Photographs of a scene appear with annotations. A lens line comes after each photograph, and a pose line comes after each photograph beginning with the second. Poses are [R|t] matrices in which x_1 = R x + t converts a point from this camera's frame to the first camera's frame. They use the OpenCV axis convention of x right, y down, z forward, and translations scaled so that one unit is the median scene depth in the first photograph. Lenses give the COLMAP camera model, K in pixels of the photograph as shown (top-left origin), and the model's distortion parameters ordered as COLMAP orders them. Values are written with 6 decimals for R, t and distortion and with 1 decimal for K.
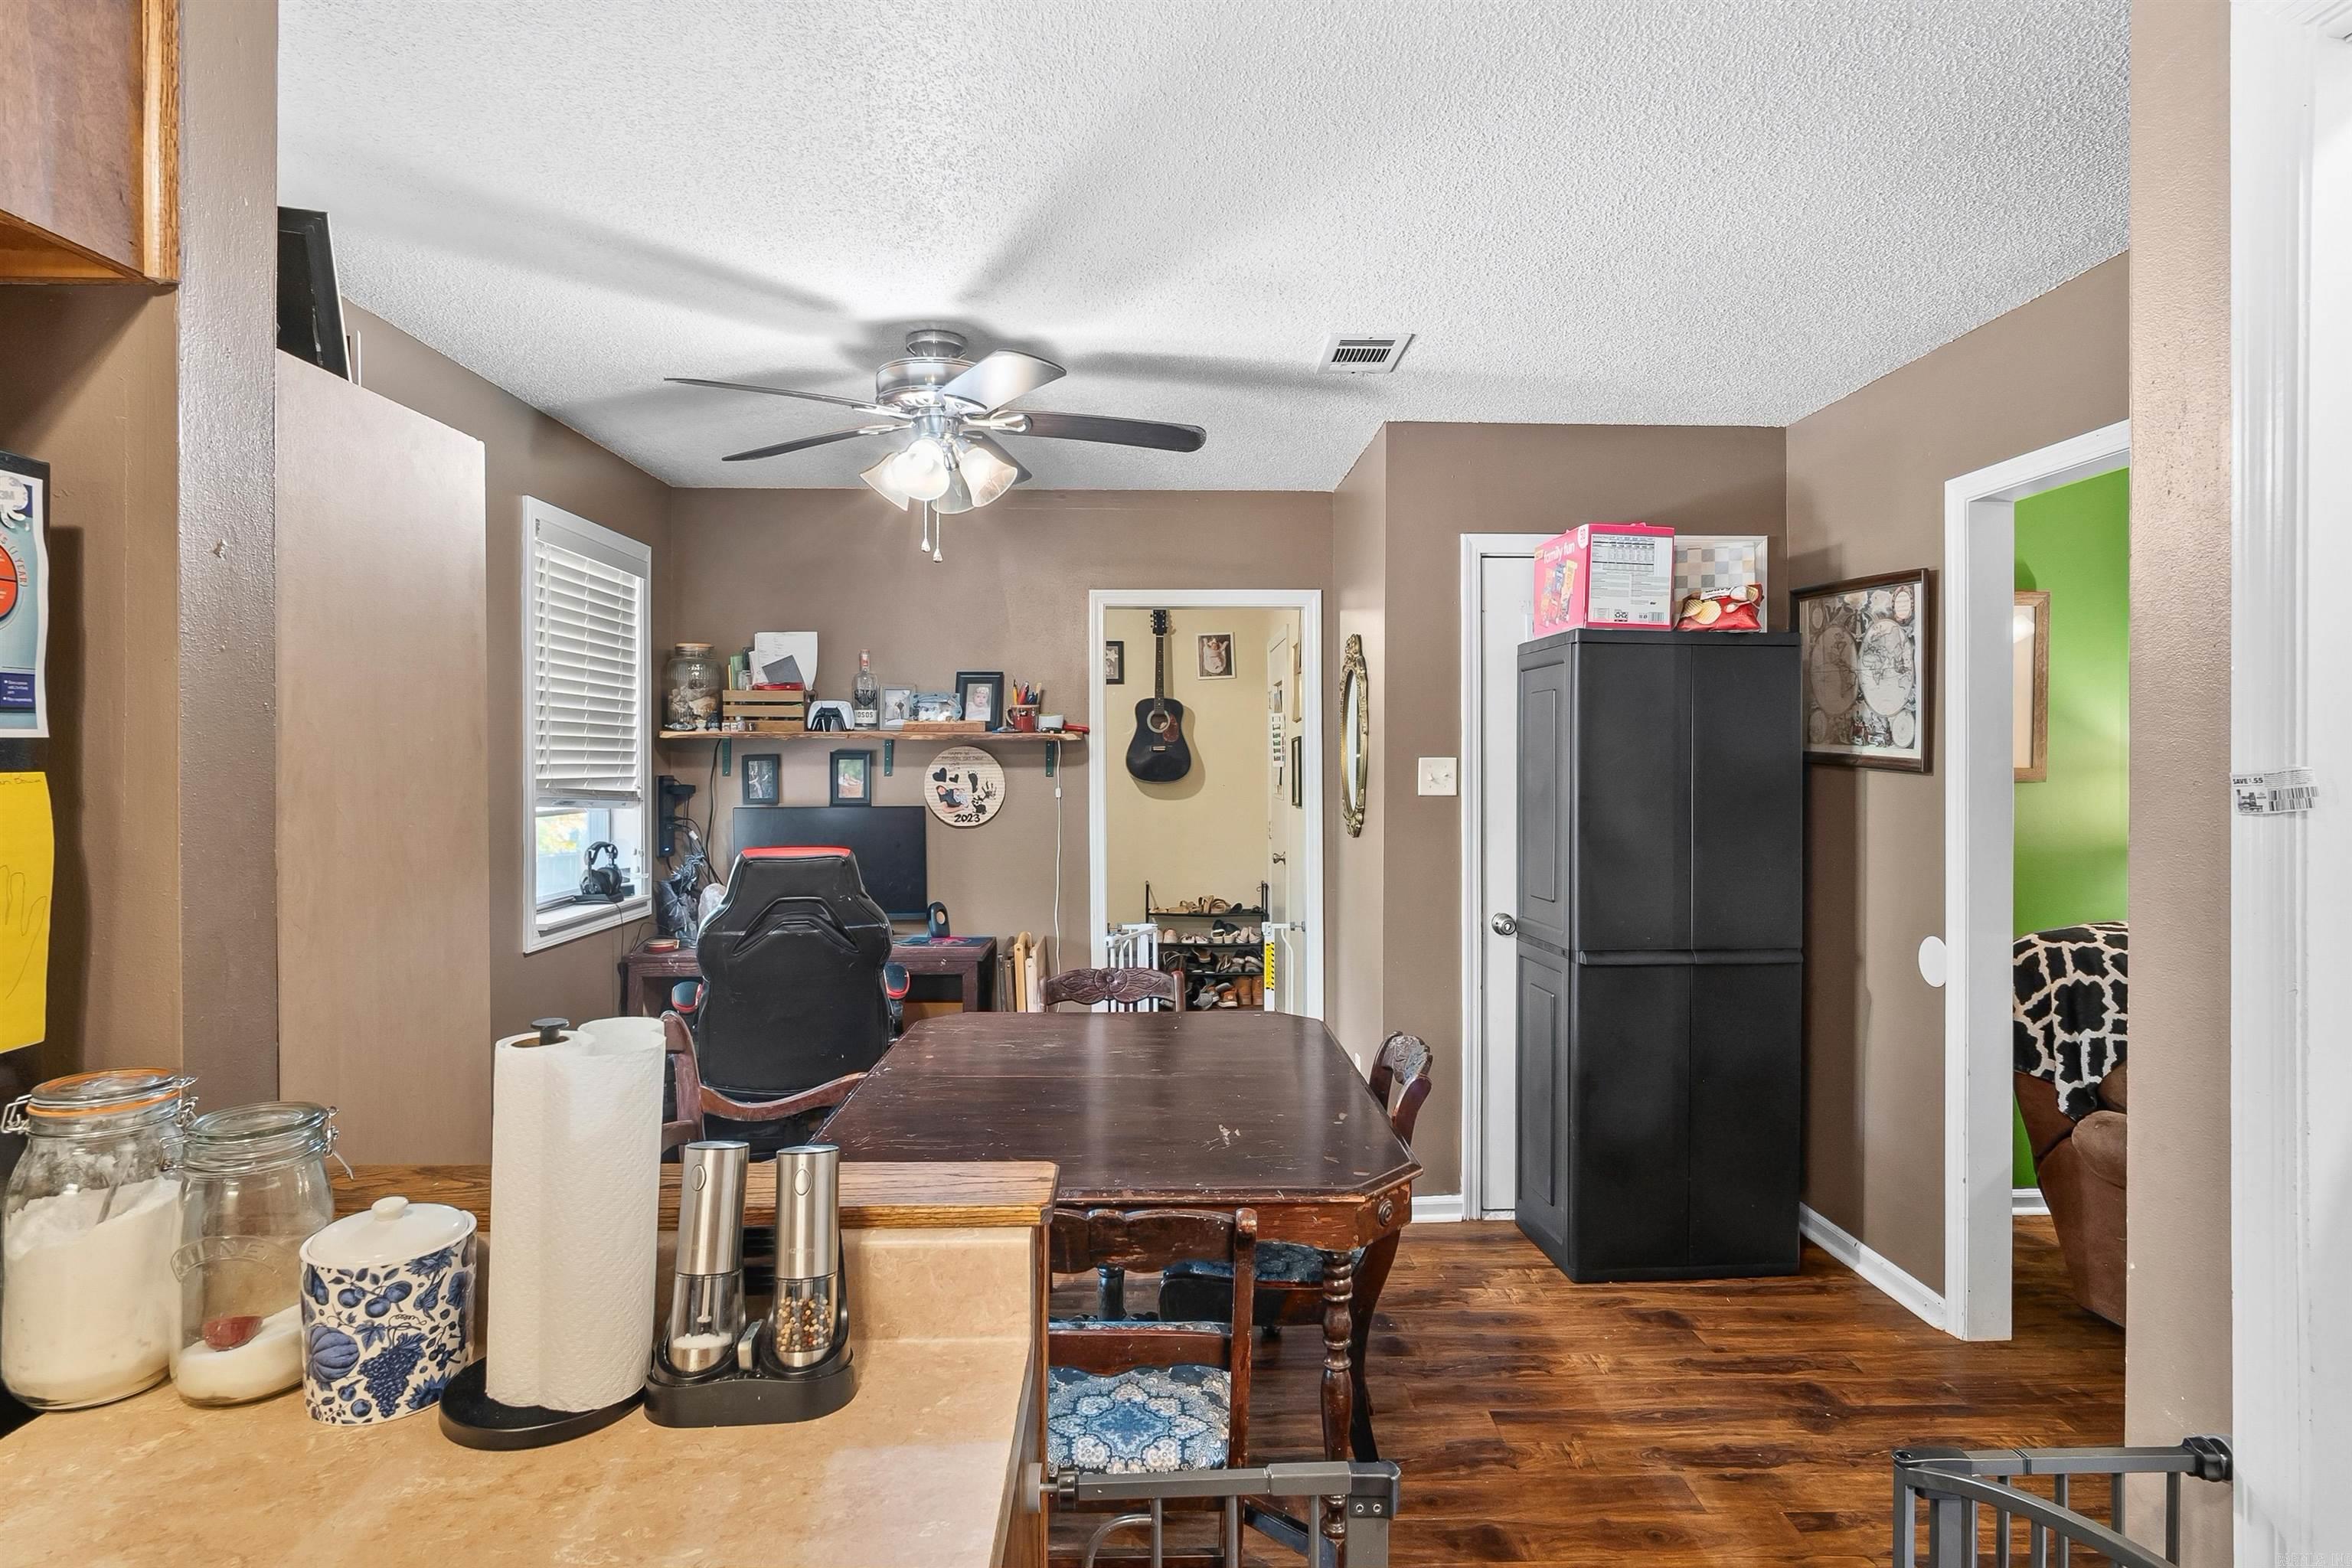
lens RADIAL K [[1269.1, 0, 1196.2], [0, 1269.1, 770.7], [0, 0, 1]] dist [-0.022286, 0.006463]
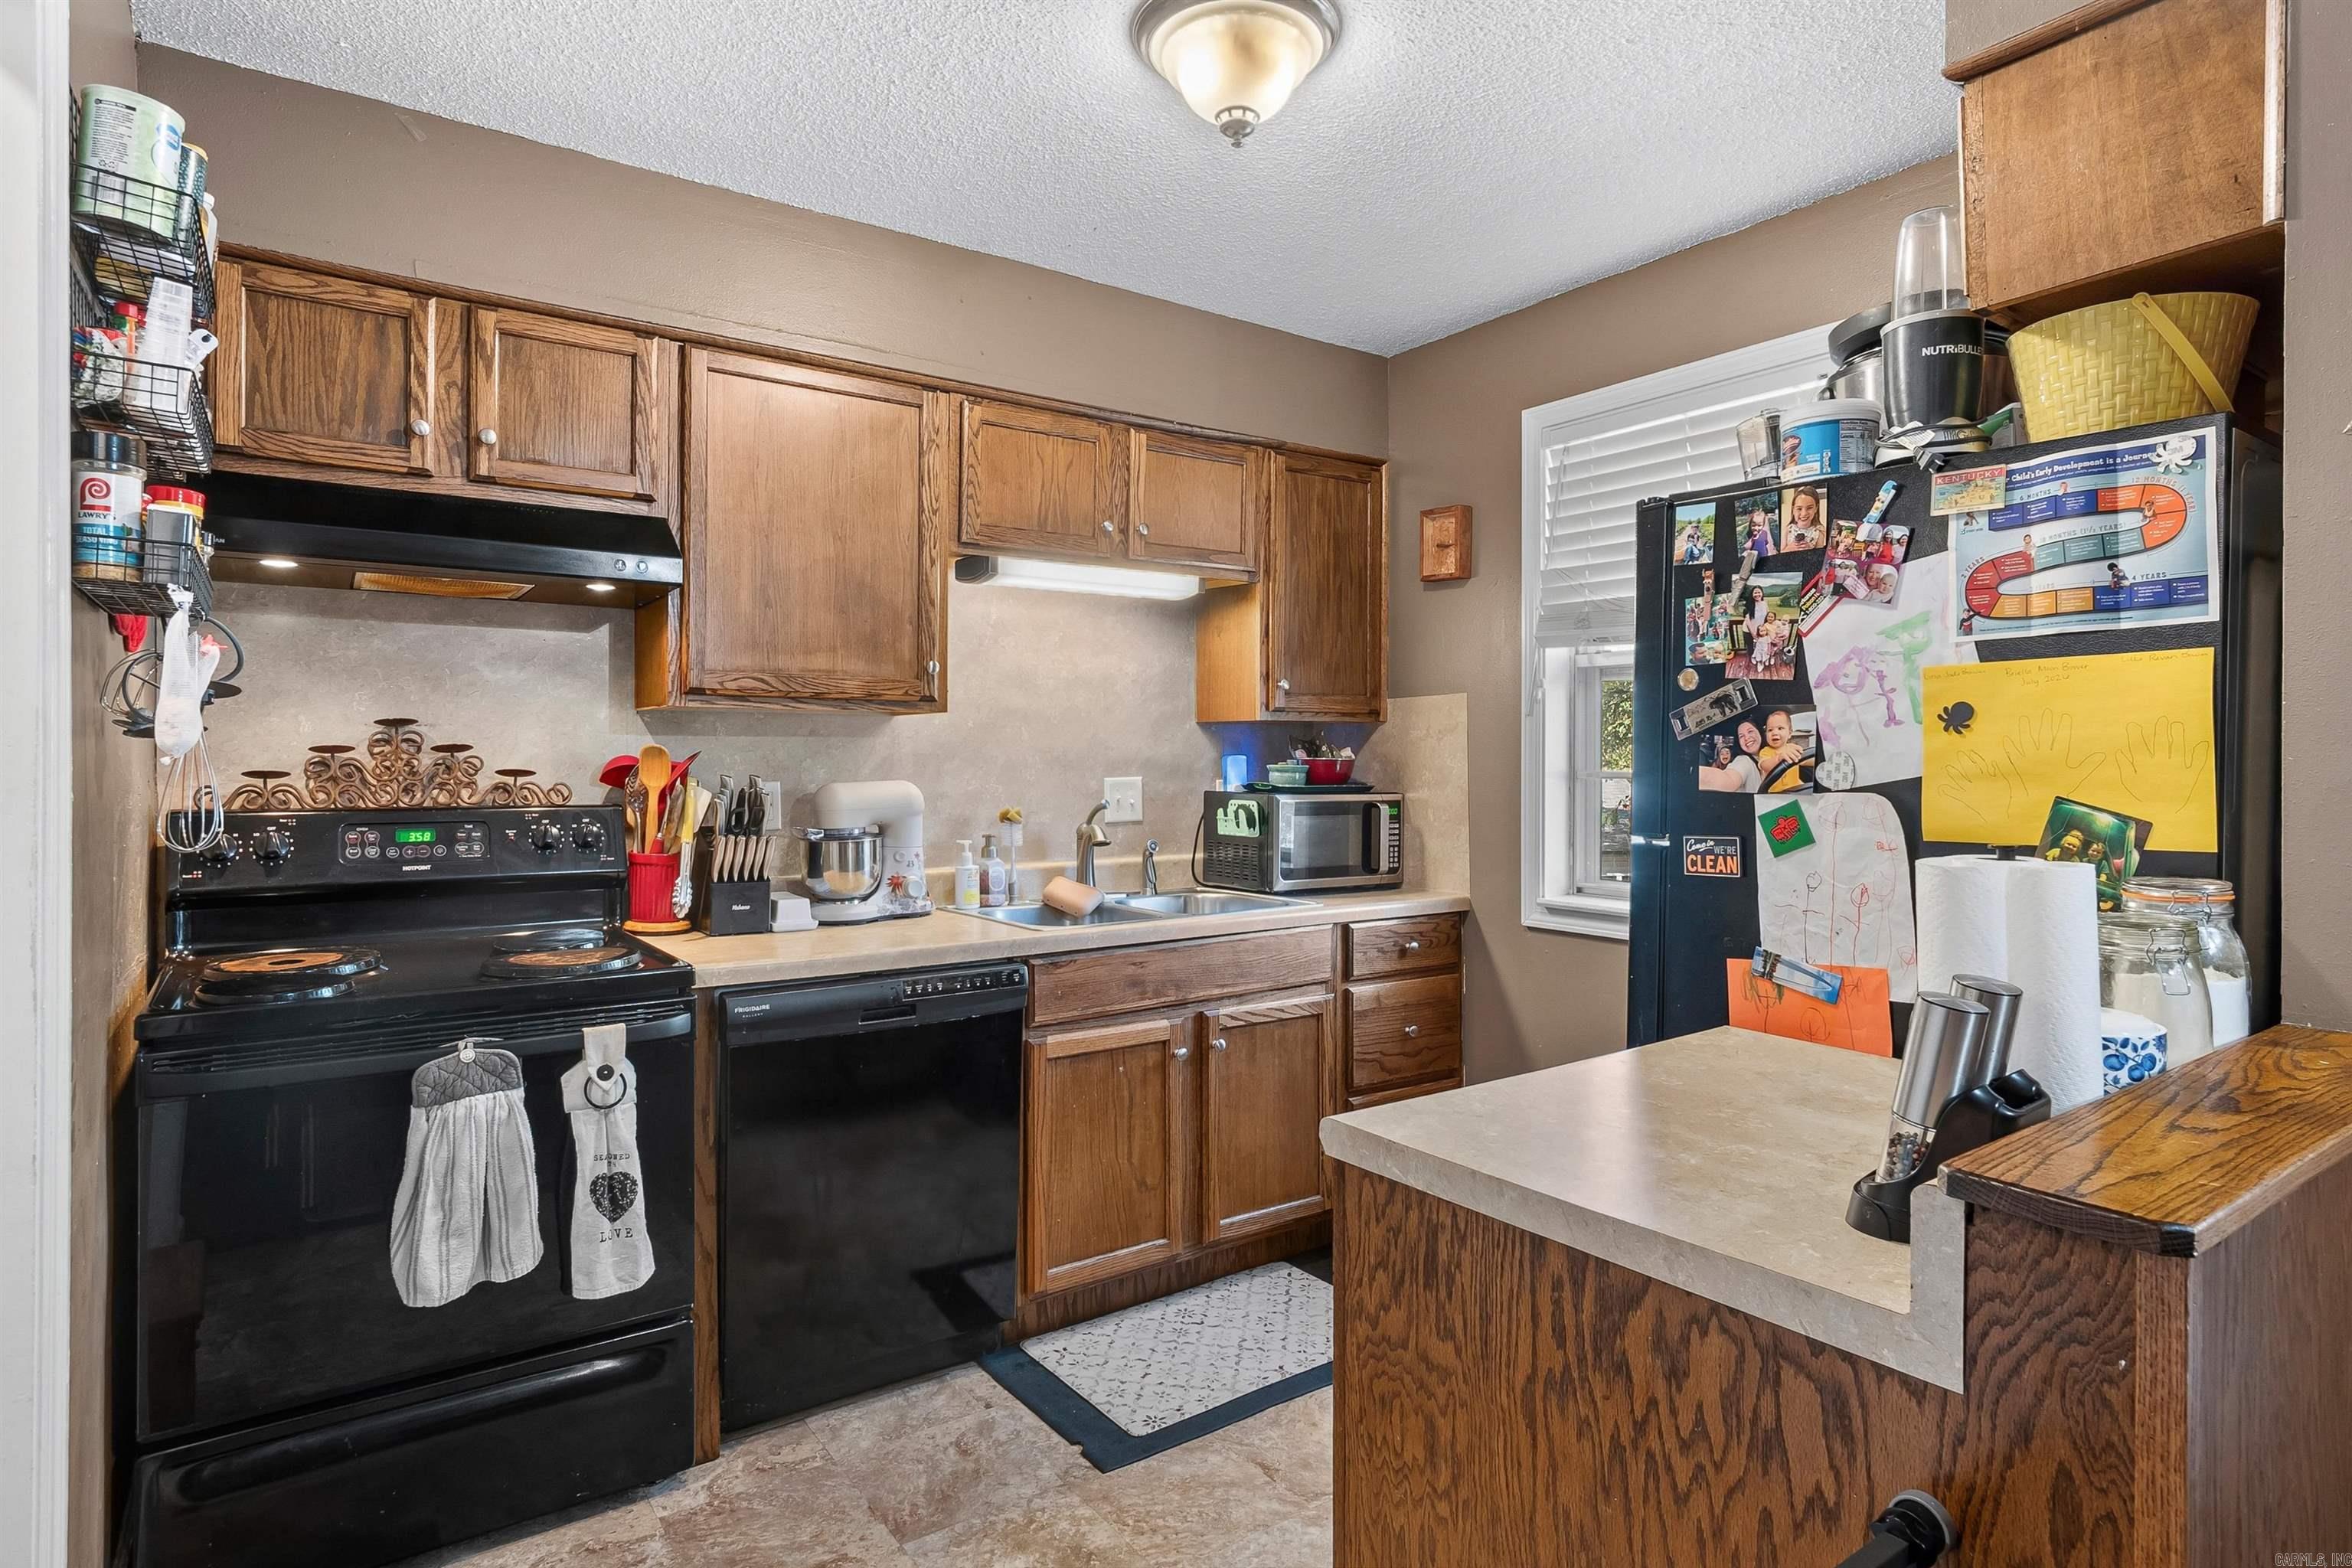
lens RADIAL K [[1269.1, 0, 1206.9], [0, 1269.1, 757.7], [0, 0, 1]] dist [-0.022286, 0.006463]
pose [[-0.824463, -0.007766, -0.565863, 0.164018], [-0.009259, 0.999957, -0.000233, 0.029784], [0.565841, 0.005047, -0.824499, 0.347158]]
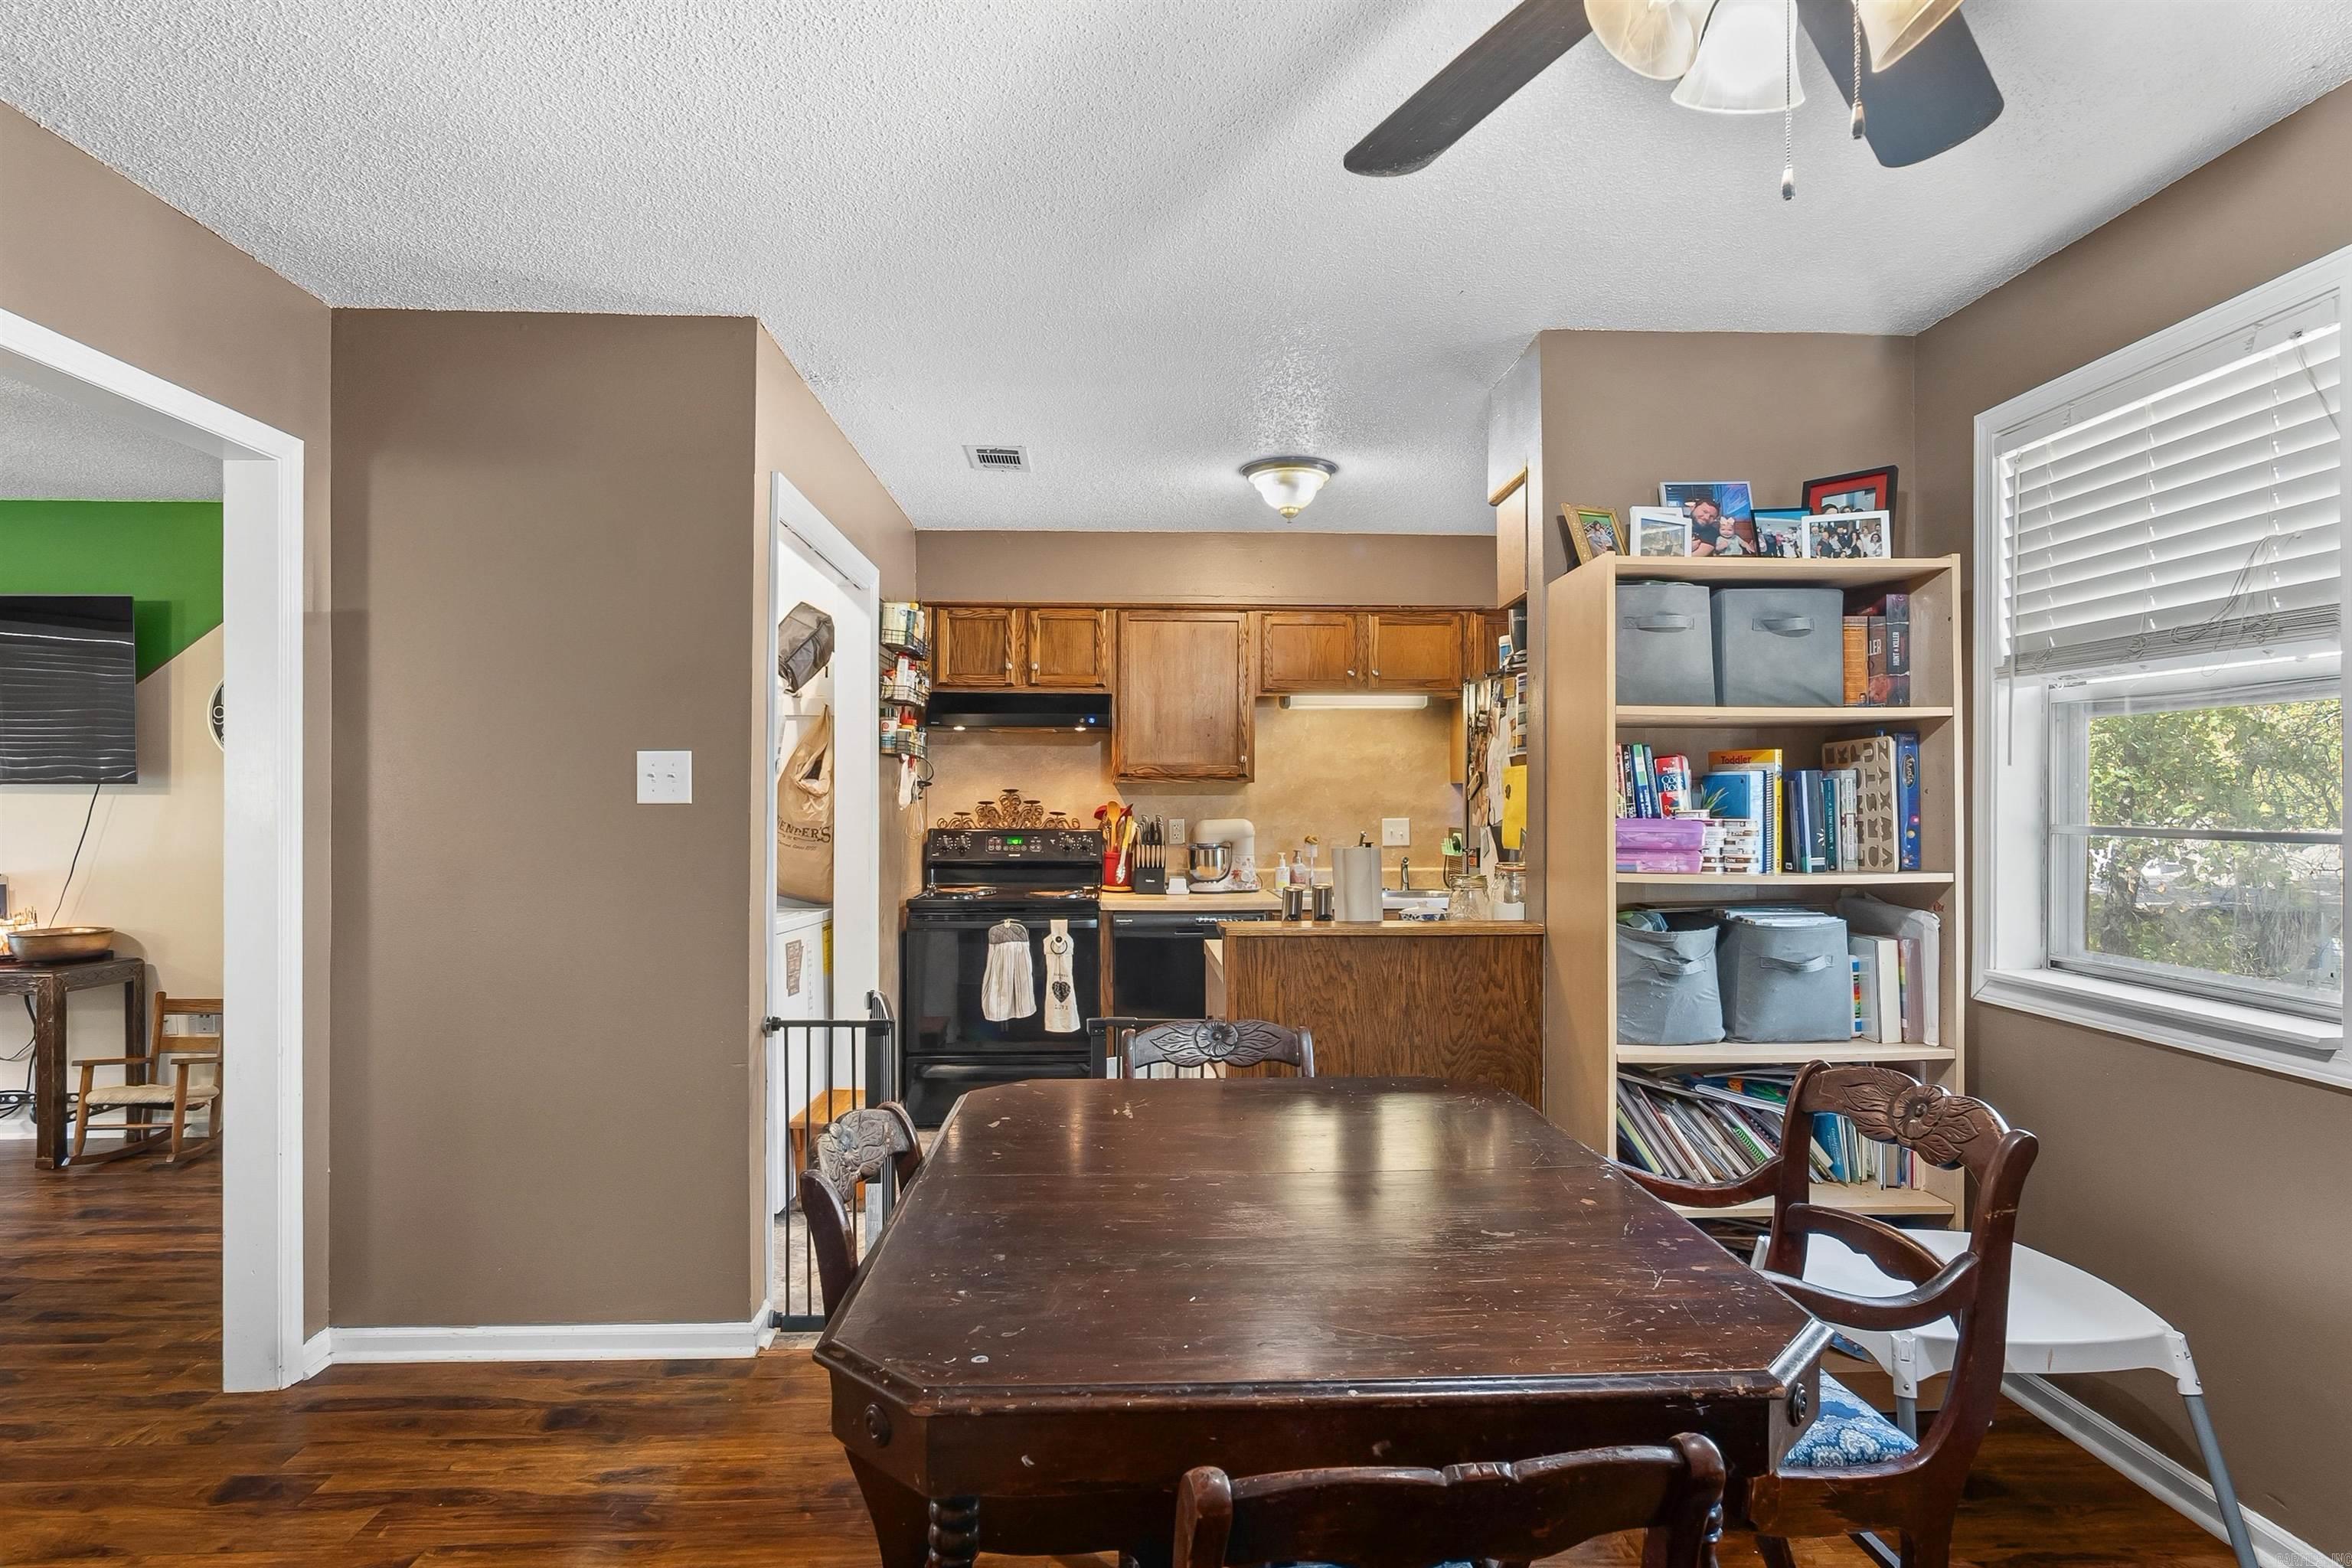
lens RADIAL K [[1269.1, 0, 1172.3], [0, 1269.1, 795.3], [0, 0, 1]] dist [-0.022286, 0.006463]
pose [[-0.999836, -0.007109, -0.016658, 0.005792], [-0.007117, 0.999975, 0.000413, 0.019953], [0.016655, 0.000531, -0.999861, 0.945008]]
